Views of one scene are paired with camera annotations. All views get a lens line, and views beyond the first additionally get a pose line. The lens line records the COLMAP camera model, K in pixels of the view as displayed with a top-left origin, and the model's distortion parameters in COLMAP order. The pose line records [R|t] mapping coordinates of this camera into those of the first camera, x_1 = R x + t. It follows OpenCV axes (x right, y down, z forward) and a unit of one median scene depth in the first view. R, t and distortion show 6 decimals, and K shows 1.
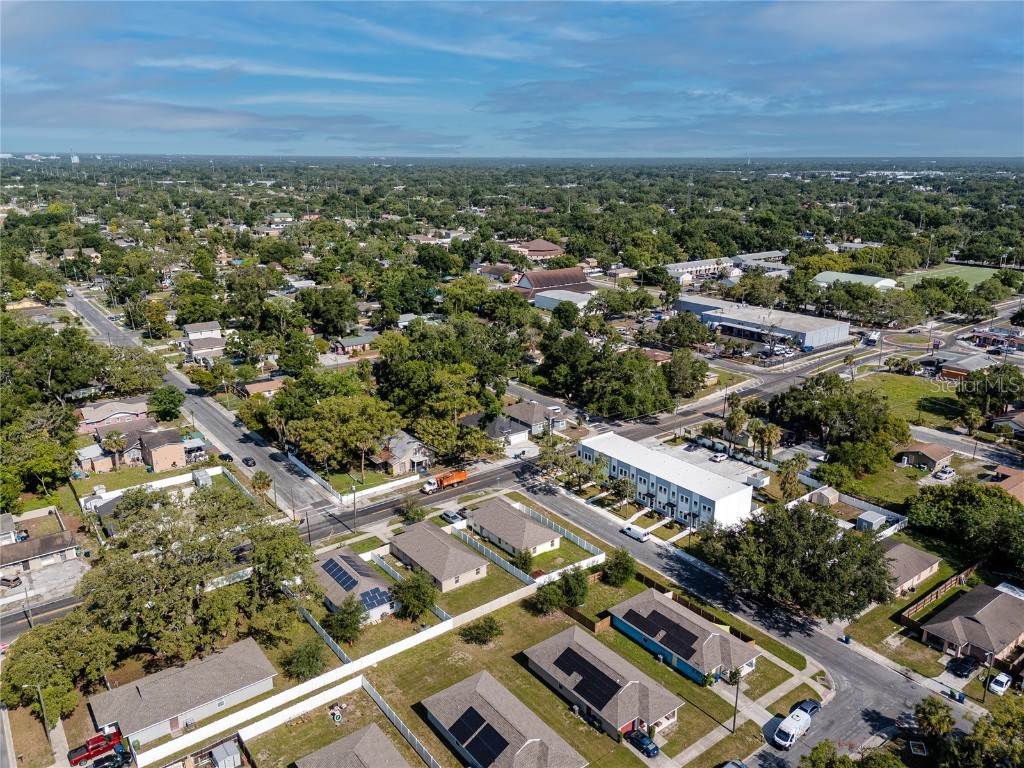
lens RADIAL K [[749.4, 0, 512.0], [0, 749.4, 384.0], [0, 0, 1]] dist [0.084238, -0.085100]
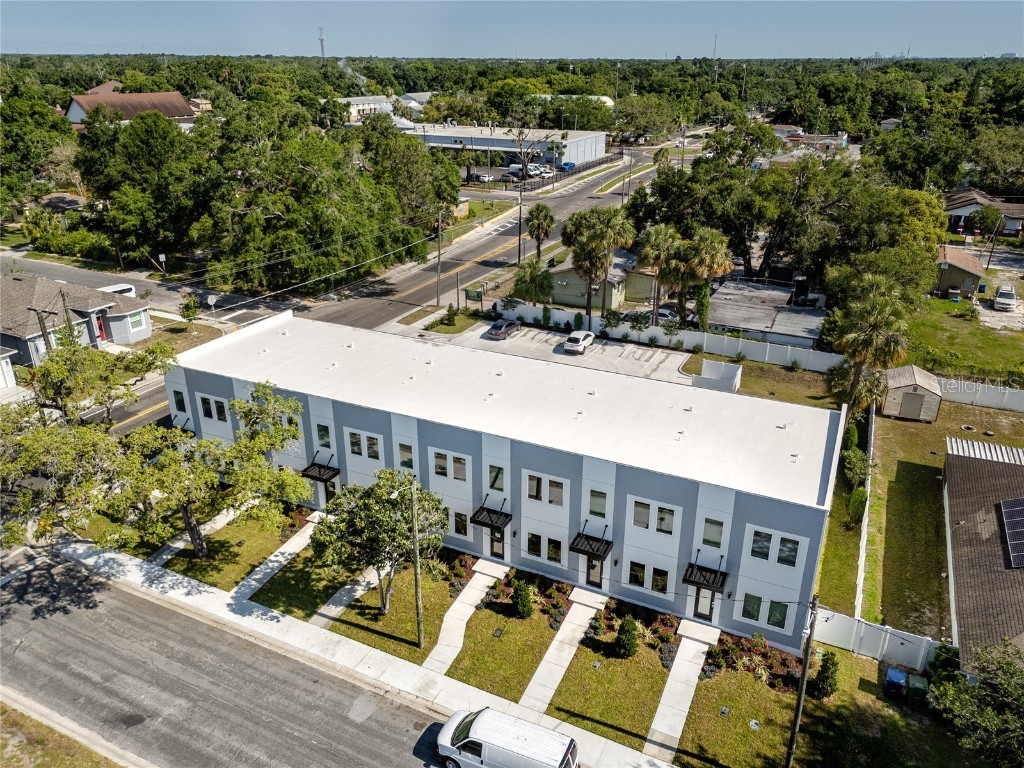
lens RADIAL K [[749.4, 0, 512.0], [0, 749.4, 384.0], [0, 0, 1]] dist [0.084238, -0.085100]
pose [[0.895098, -0.177980, 0.408806, 0.077780], [0.130945, 0.981376, 0.140549, 0.057060], [-0.426208, -0.072274, 0.901734, 0.633878]]
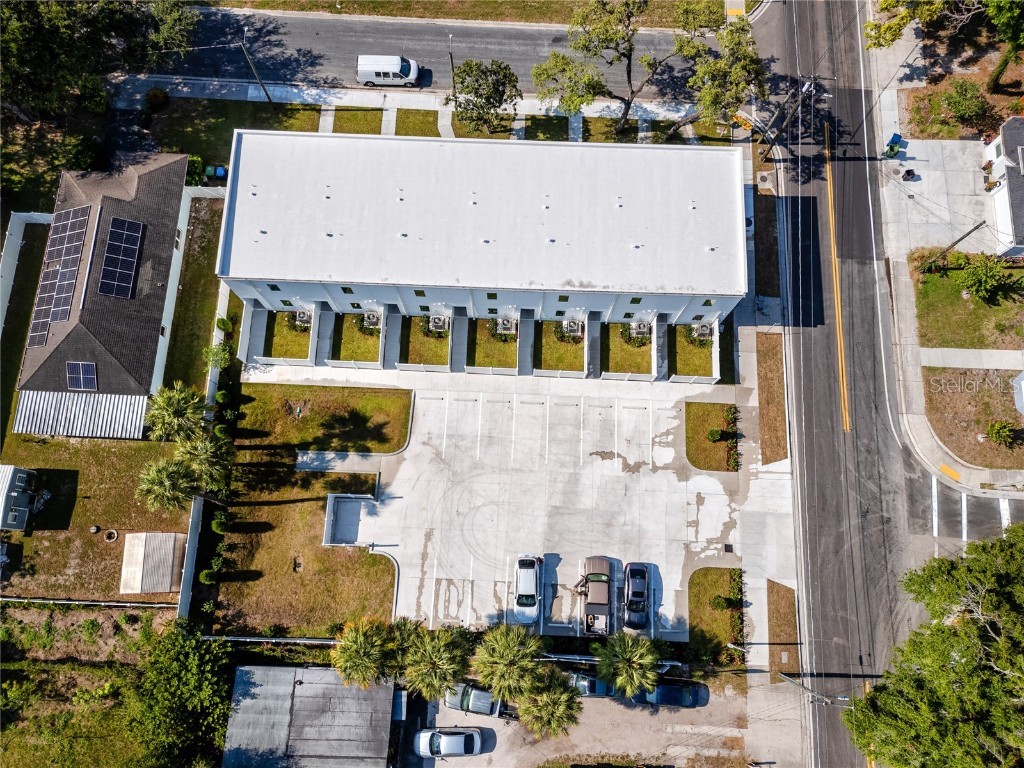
lens RADIAL K [[754.3, 0, 512.0], [0, 754.3, 384.0], [0, 0, 1]] dist [0.034907, 0.001142]
pose [[-0.645005, 0.740803, -0.187565, 0.264141], [-0.219819, 0.055210, 0.973977, -0.199378], [0.731880, 0.669450, 0.127232, 0.862280]]
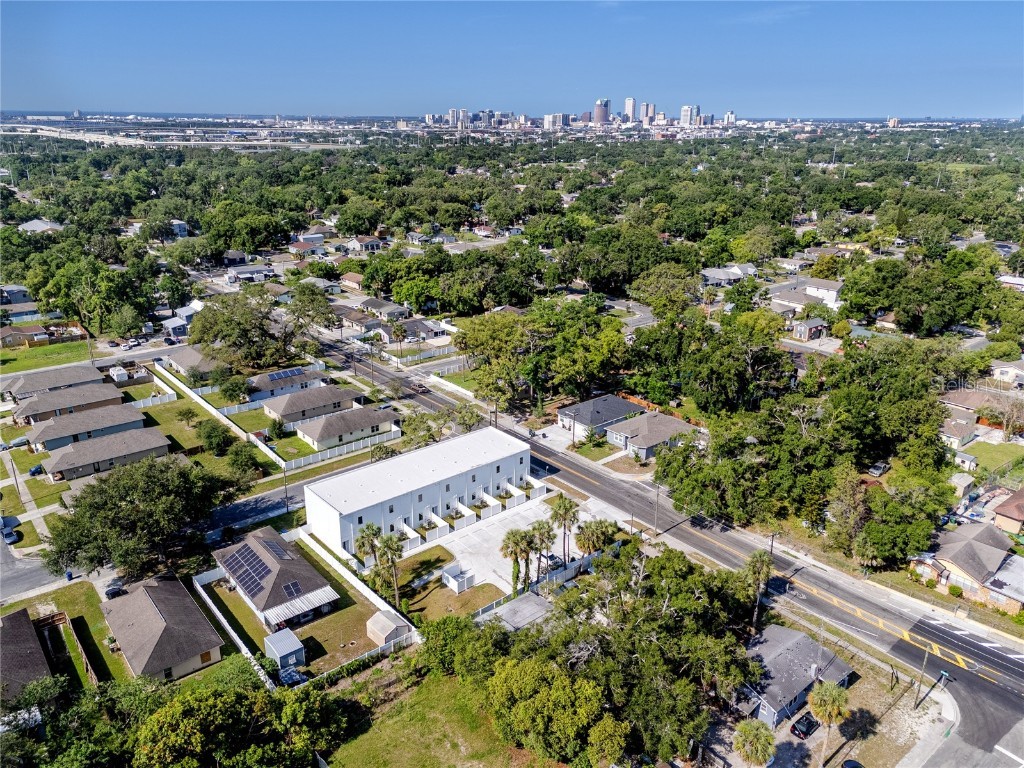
lens RADIAL K [[749.4, 0, 512.0], [0, 749.4, 384.0], [0, 0, 1]] dist [0.084238, -0.085100]
pose [[0.036240, 0.334057, -0.941856, 0.783532], [-0.293395, 0.904499, 0.309518, -0.212200], [0.955304, 0.265118, 0.130790, 0.814067]]
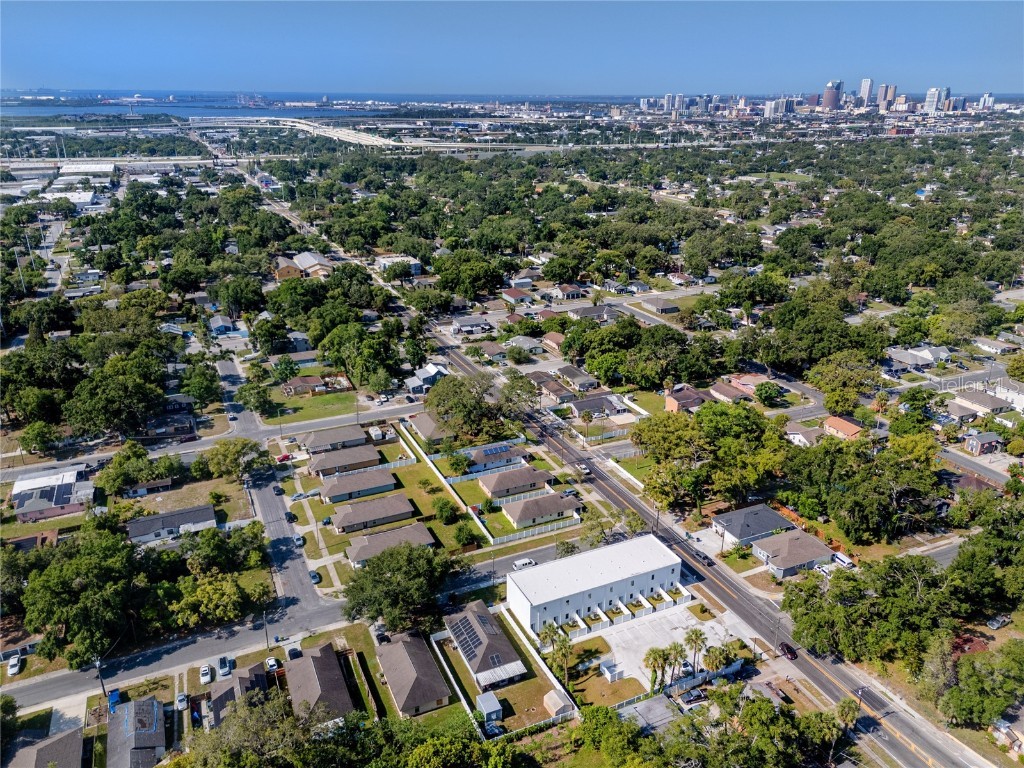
lens RADIAL K [[749.4, 0, 512.0], [0, 749.4, 384.0], [0, 0, 1]] dist [0.084238, -0.085100]
pose [[-0.226672, 0.349955, -0.908929, 0.922578], [-0.281605, 0.869813, 0.405122, -0.434433], [0.932373, 0.347788, -0.098613, 0.767496]]
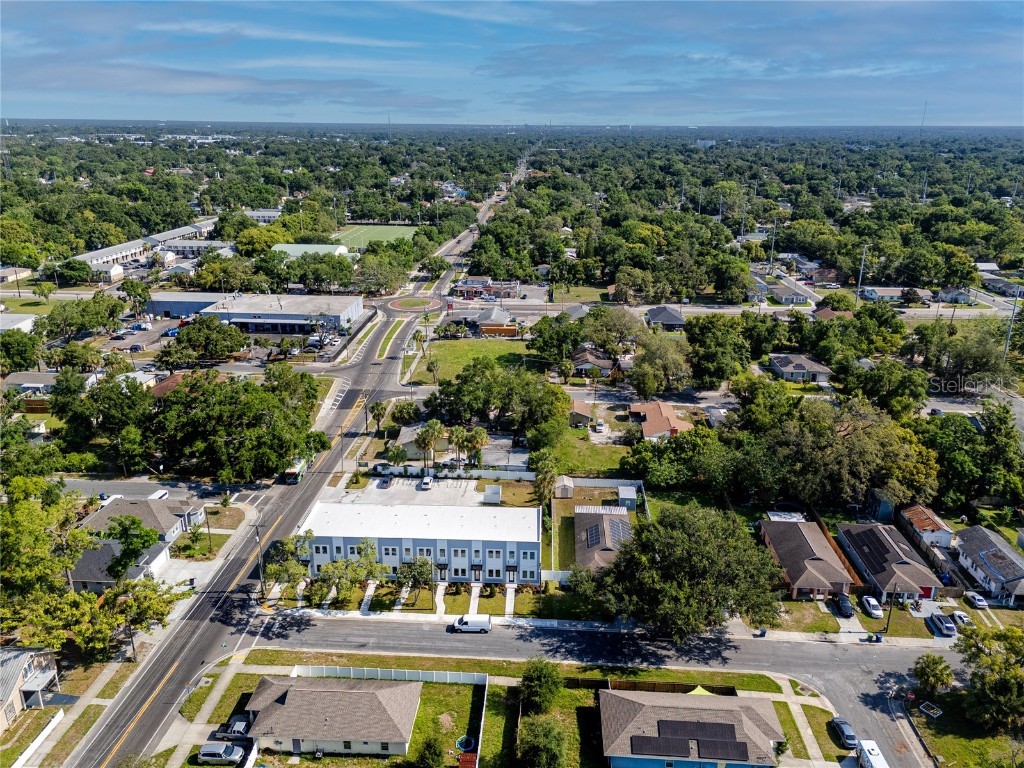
lens RADIAL K [[749.4, 0, 512.0], [0, 749.4, 384.0], [0, 0, 1]] dist [0.084238, -0.085100]
pose [[0.653756, -0.248010, 0.714909, -0.222380], [0.216549, 0.966570, 0.137289, -0.098931], [-0.725058, 0.065060, 0.685608, 0.336702]]
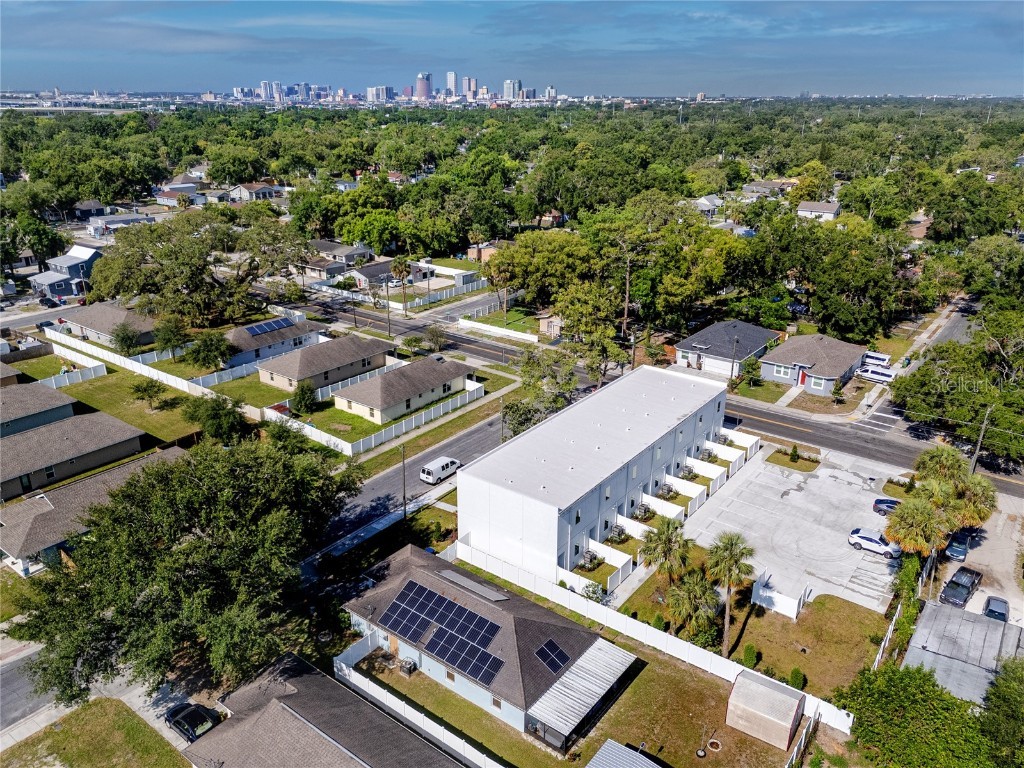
lens RADIAL K [[754.3, 0, 512.0], [0, 754.3, 384.0], [0, 0, 1]] dist [0.034907, 0.001142]
pose [[0.262850, 0.344165, -0.901366, 0.537821], [-0.282814, 0.920664, 0.269061, -0.034727], [0.922457, 0.184196, 0.339331, 0.640769]]
